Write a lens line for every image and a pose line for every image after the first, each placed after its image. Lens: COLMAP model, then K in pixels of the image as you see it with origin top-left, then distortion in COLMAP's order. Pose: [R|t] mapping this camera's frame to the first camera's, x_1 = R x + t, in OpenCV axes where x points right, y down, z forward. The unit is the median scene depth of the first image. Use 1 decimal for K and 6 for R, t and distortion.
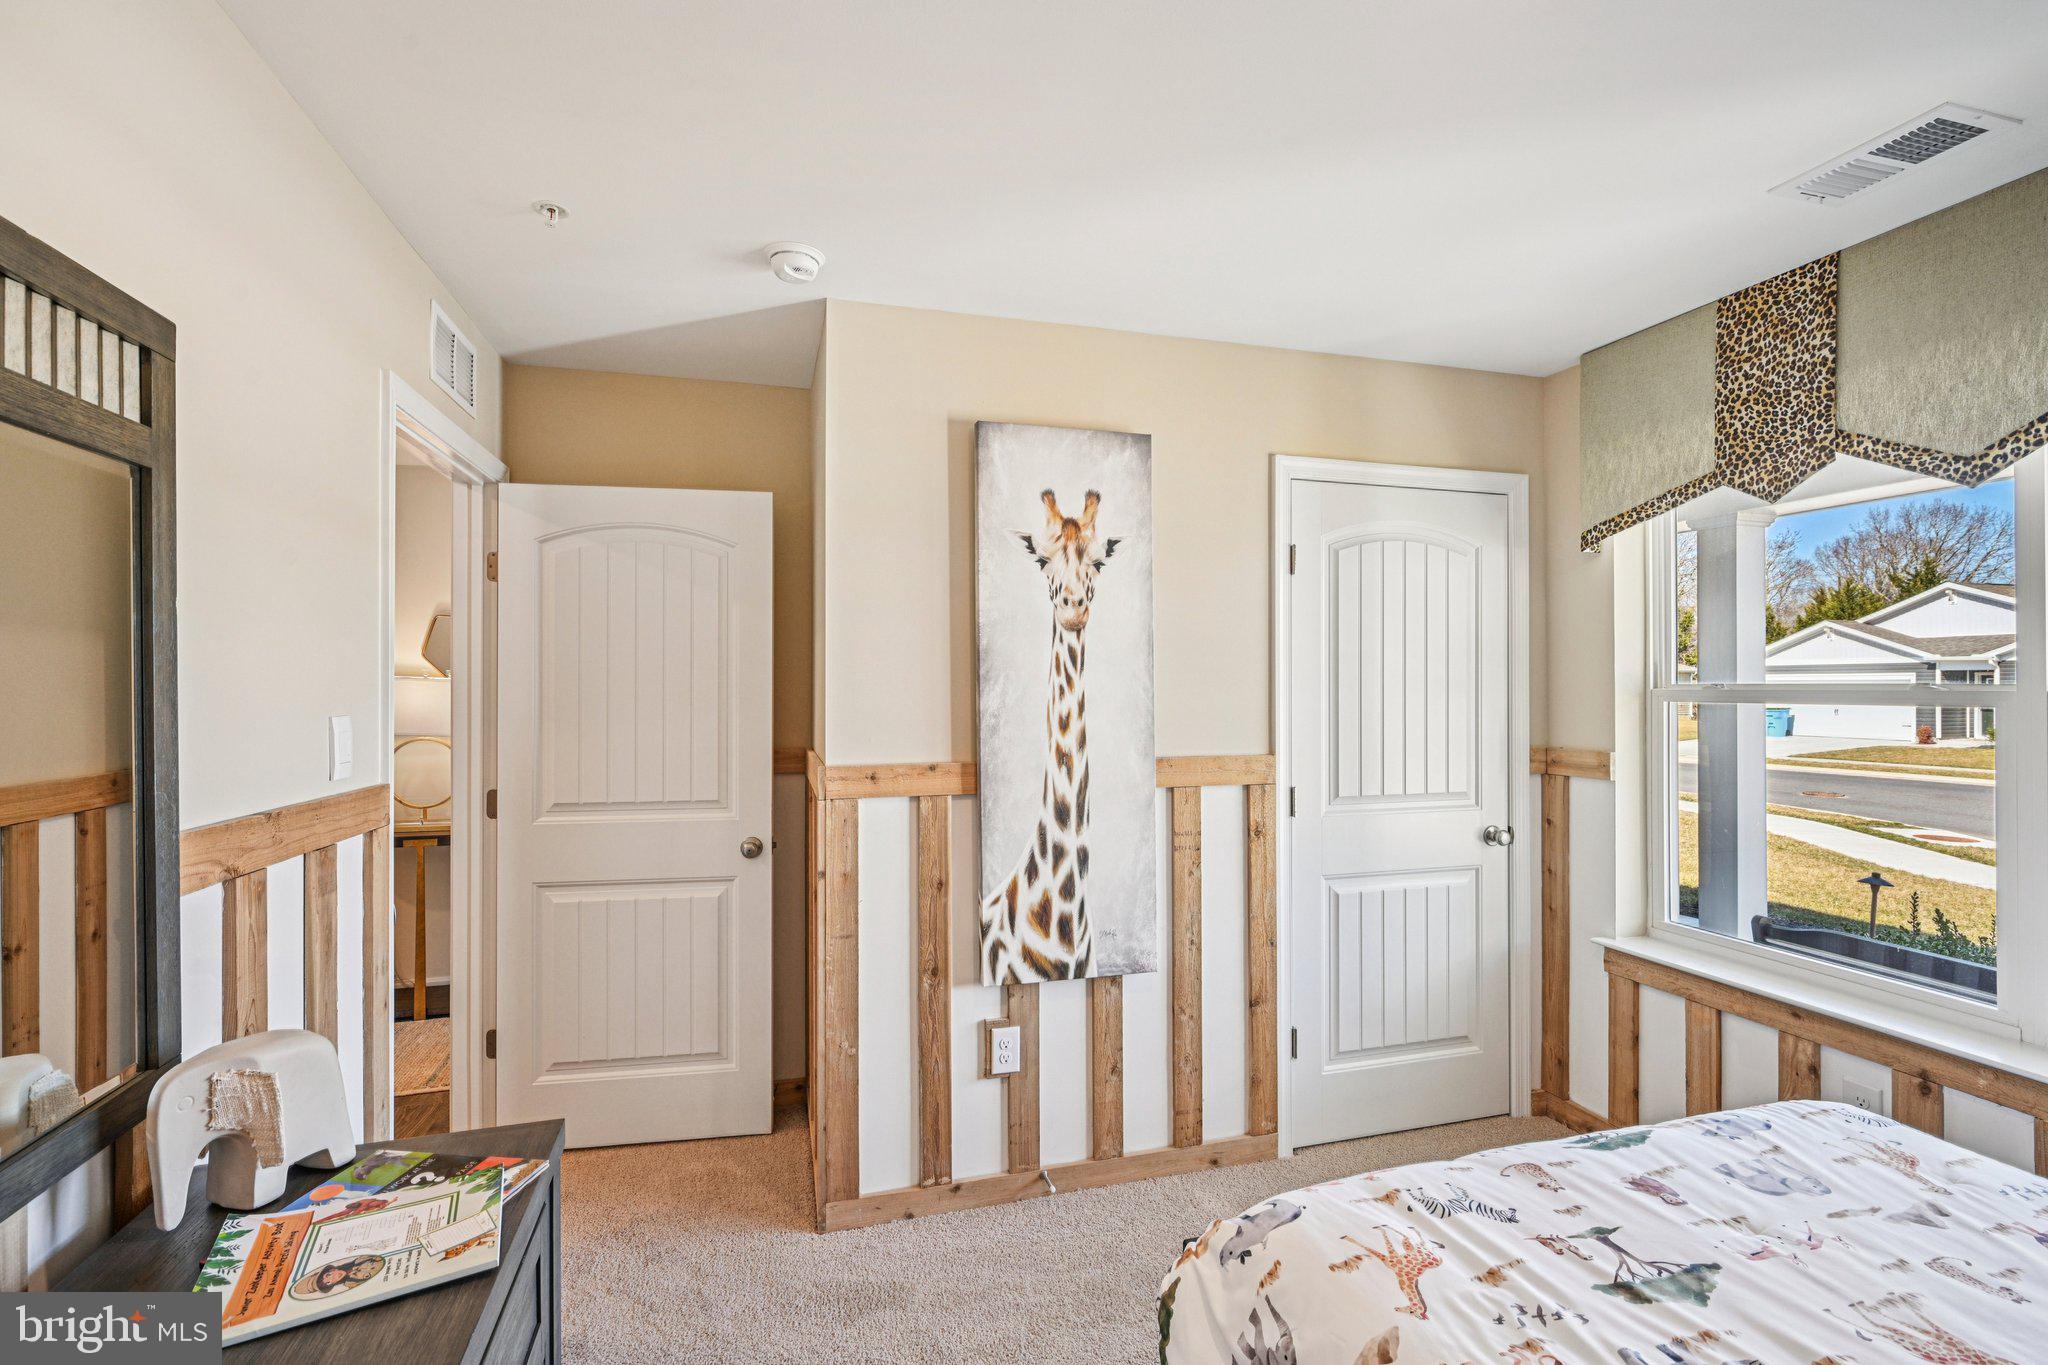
lens RADIAL K [[922.1, 0, 1034.2], [0, 922.1, 678.5], [0, 0, 1]] dist [0.000769, -0.000137]
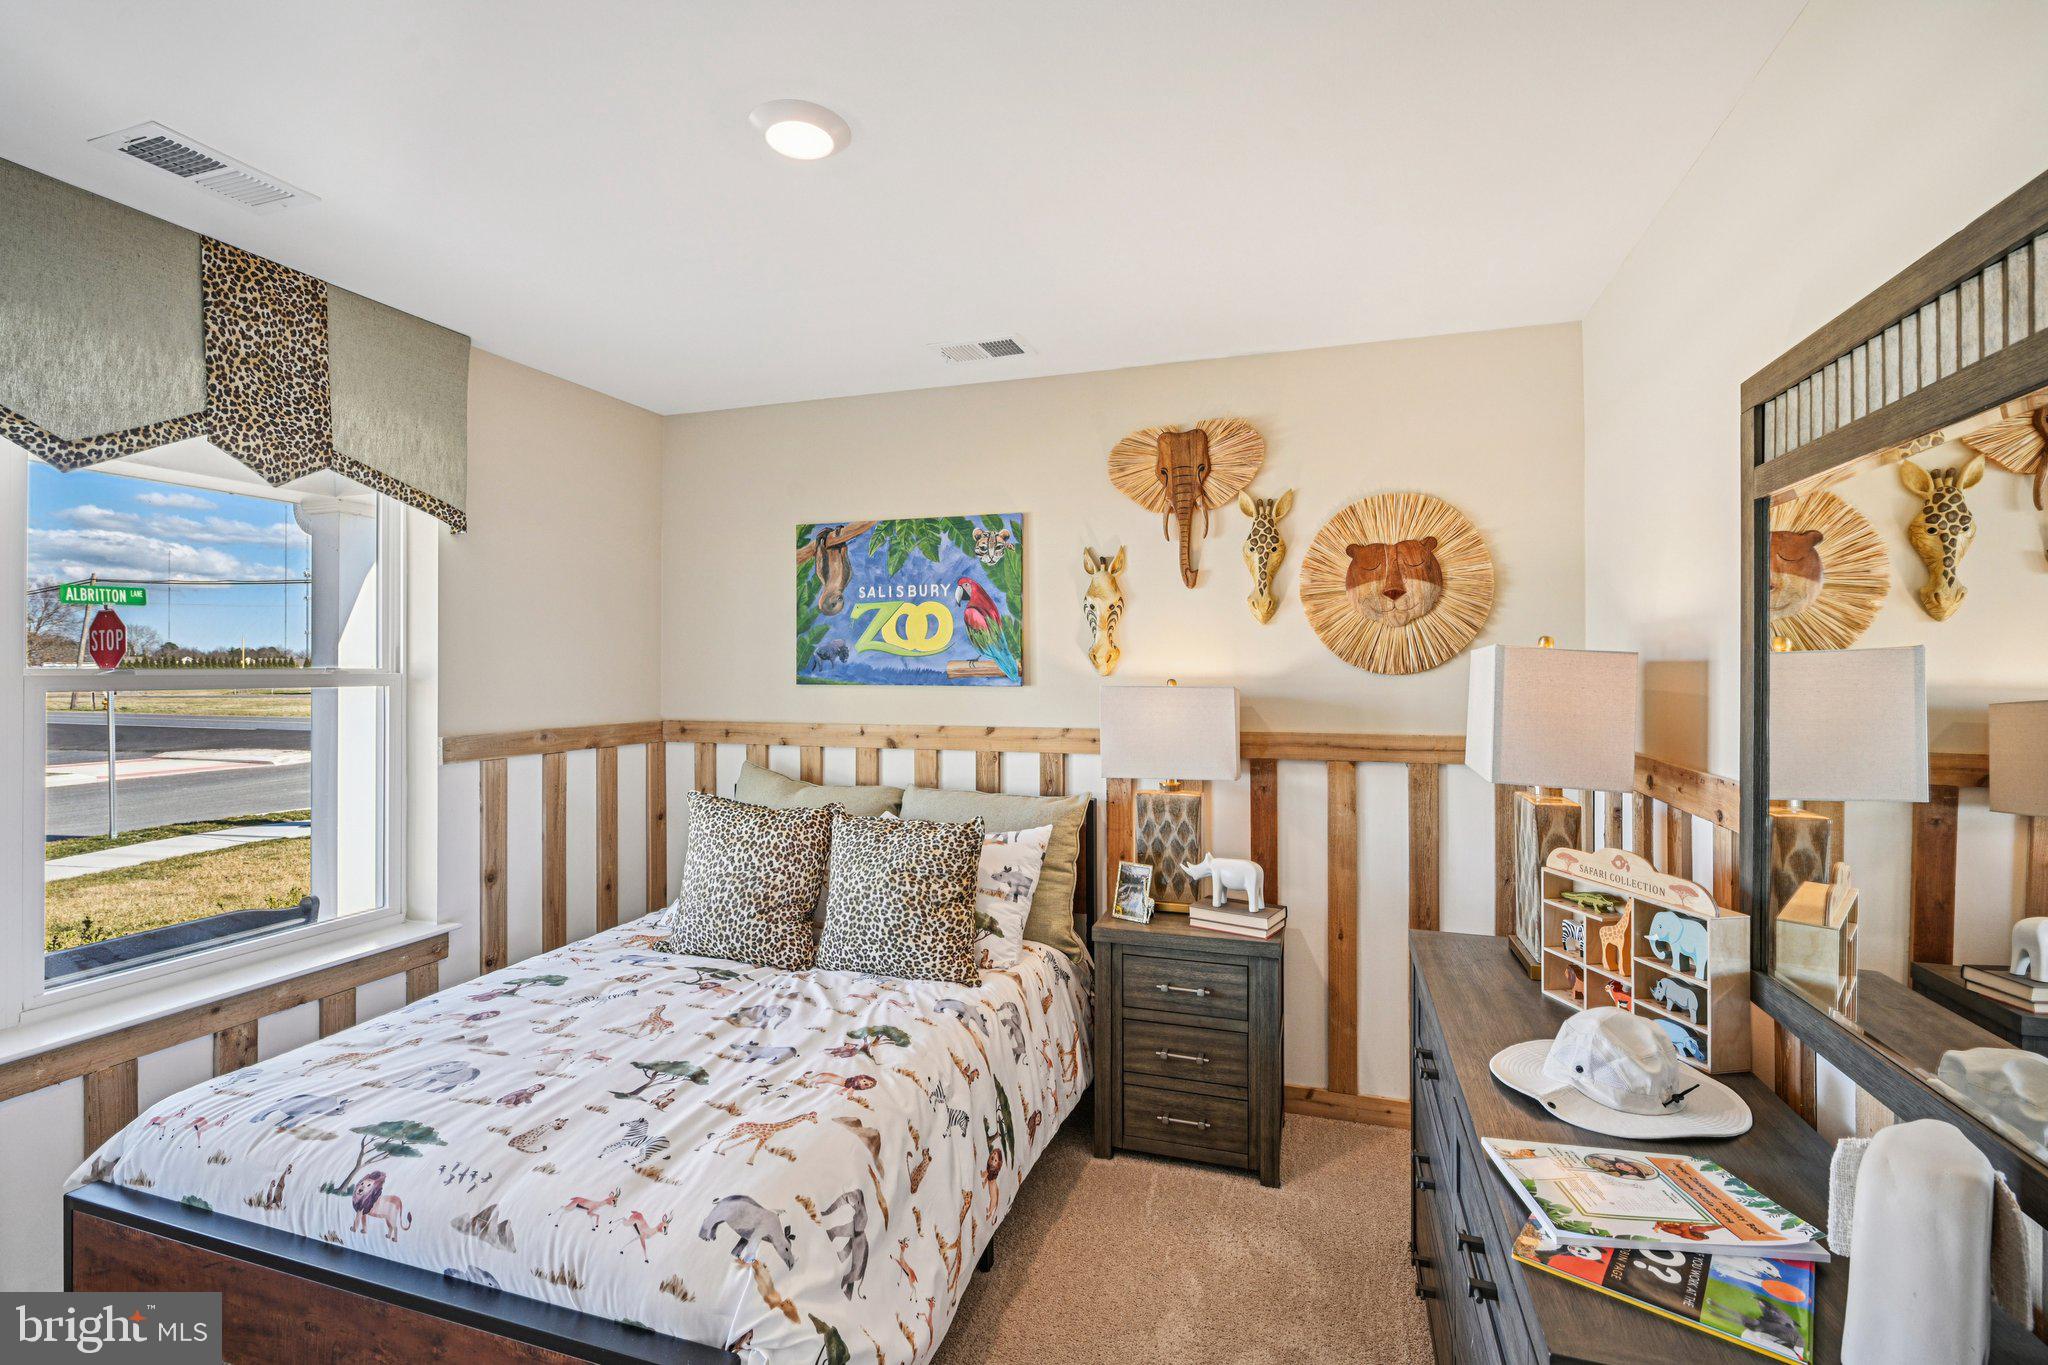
lens RADIAL K [[922.1, 0, 1033.7], [0, 922.1, 676.9], [0, 0, 1]] dist [0.000769, -0.000137]
pose [[-0.825147, -0.002671, 0.564912, -0.535727], [-0.001153, 0.999995, 0.003045, 0.013017], [-0.564917, 0.001861, -0.825146, 1.607070]]
